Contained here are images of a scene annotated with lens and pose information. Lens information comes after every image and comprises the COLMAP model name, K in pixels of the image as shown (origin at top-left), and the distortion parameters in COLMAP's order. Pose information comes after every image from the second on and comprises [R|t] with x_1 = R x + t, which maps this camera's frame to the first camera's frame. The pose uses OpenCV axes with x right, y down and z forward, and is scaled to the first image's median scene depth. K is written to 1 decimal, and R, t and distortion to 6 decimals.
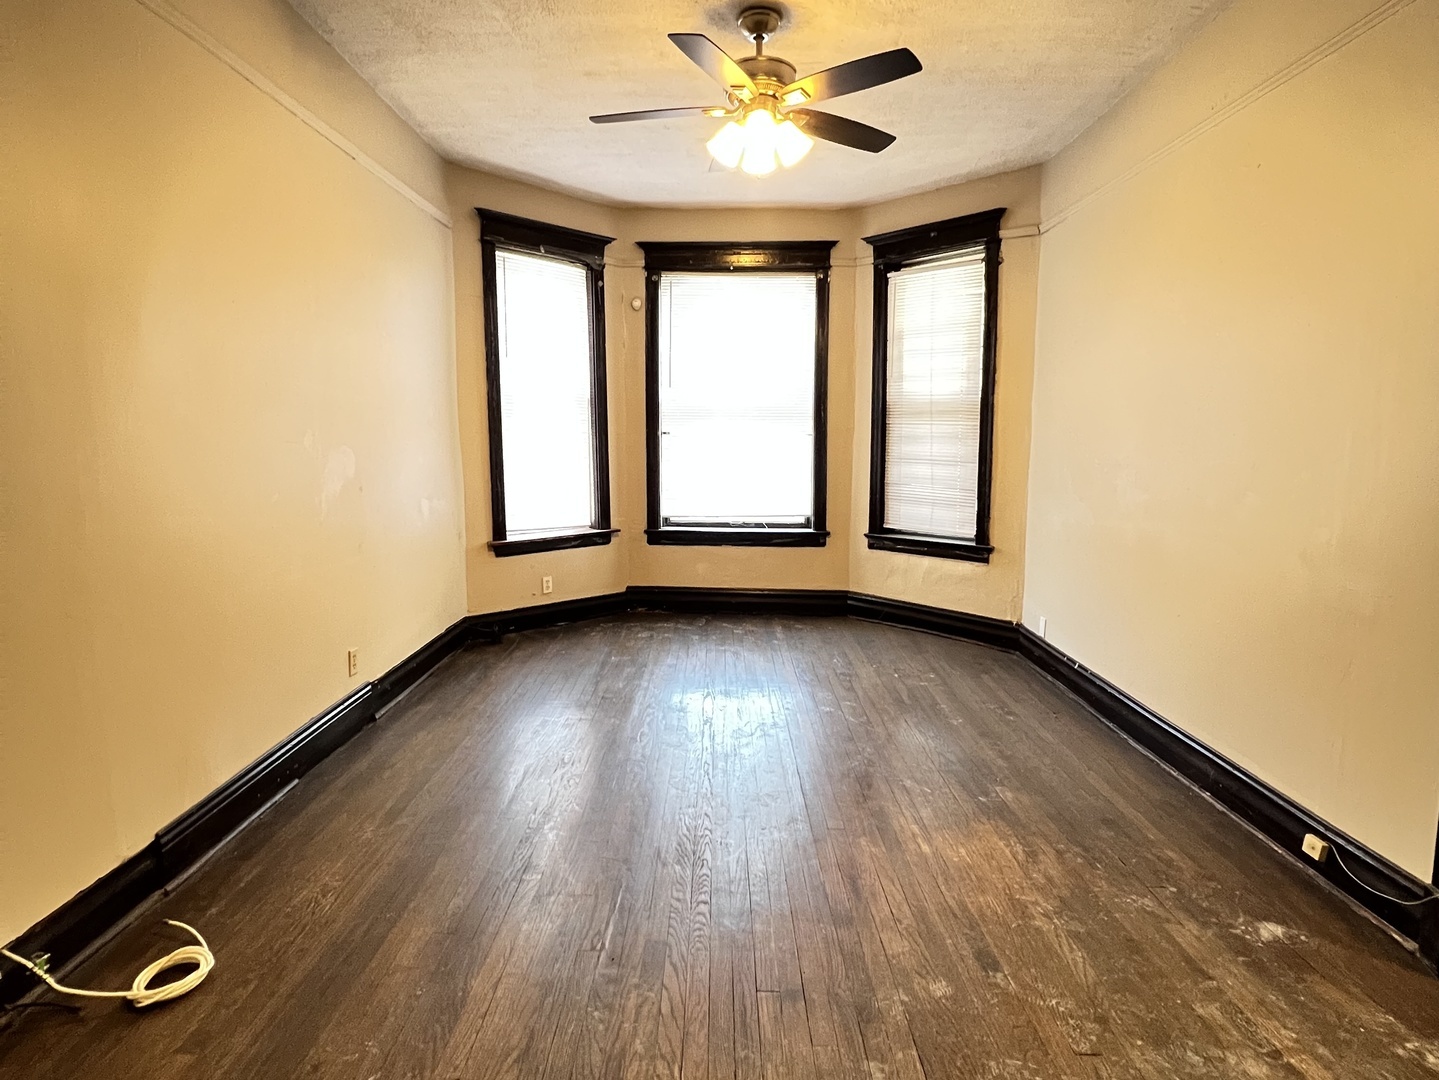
lens RADIAL K [[759.7, 0, 716.5], [0, 759.7, 531.2], [0, 0, 1]] dist [-0.005481, 0.001782]
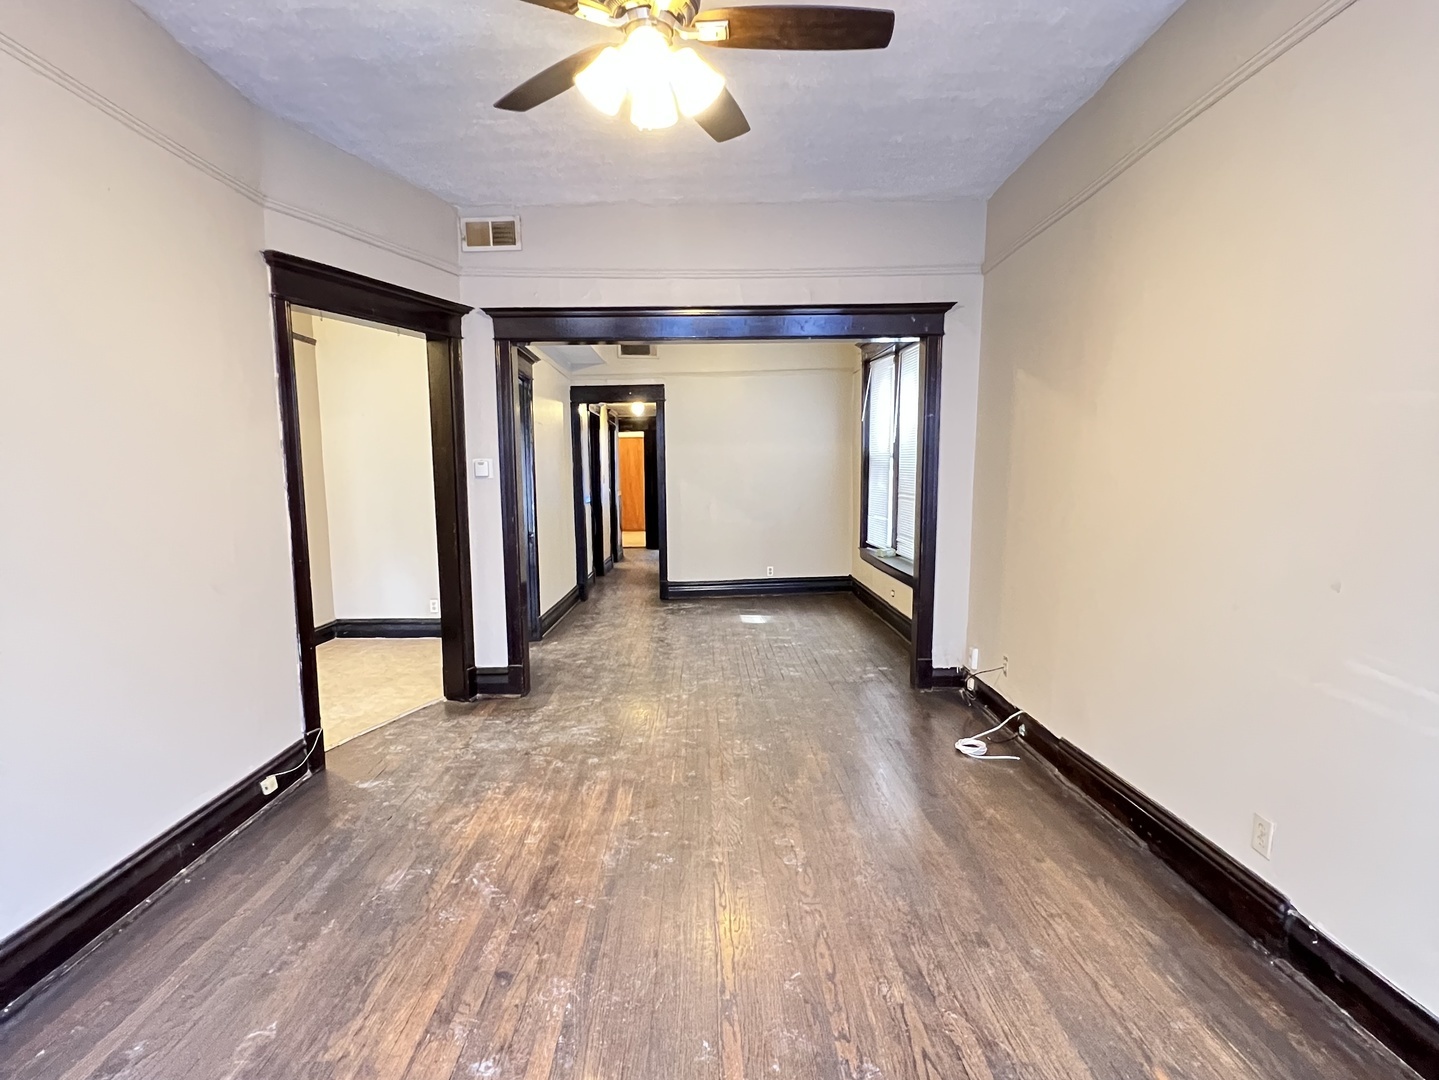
lens RADIAL K [[759.7, 0, 720.0], [0, 759.7, 544.8], [0, 0, 1]] dist [-0.005481, 0.001782]
pose [[-0.999474, 0.001631, -0.032376, 0.019457], [-0.005640, 0.974753, 0.223217, -0.296957], [0.031923, 0.223282, -0.974231, 2.125938]]
